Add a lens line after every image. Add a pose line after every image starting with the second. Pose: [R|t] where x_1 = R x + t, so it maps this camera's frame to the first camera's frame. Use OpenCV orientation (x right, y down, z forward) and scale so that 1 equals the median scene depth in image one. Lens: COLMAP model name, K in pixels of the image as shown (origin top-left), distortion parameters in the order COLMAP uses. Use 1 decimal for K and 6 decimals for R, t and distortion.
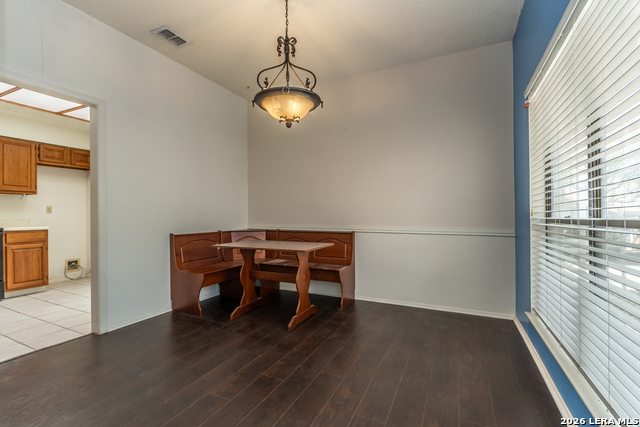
lens RADIAL K [[293.2, 0, 318.2], [0, 293.2, 212.7], [0, 0, 1]] dist [-0.011288, -0.000310]
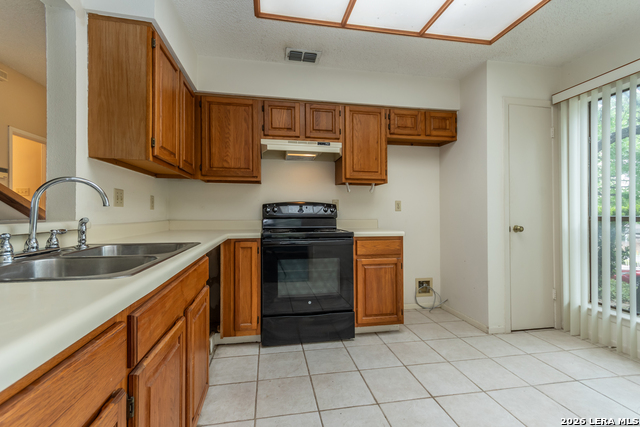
lens RADIAL K [[282.3, 0, 318.5], [0, 282.3, 213.9], [0, 0, 1]] dist [0.000867, 0.000025]
pose [[0.588150, 0.000065, -0.808752, -0.547540], [0.003528, 0.999990, 0.002645, 0.007370], [0.808744, -0.004409, 0.588144, 0.494584]]
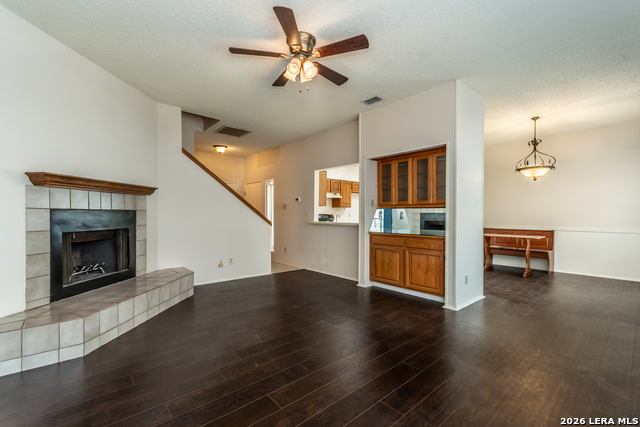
lens RADIAL K [[282.3, 0, 319.6], [0, 282.3, 214.2], [0, 0, 1]] dist [0.000867, 0.000025]
pose [[0.917608, 0.001507, -0.397484, -0.420250], [0.003556, 0.999922, 0.012002, -0.043679], [0.397471, -0.012426, 0.917530, -0.883623]]
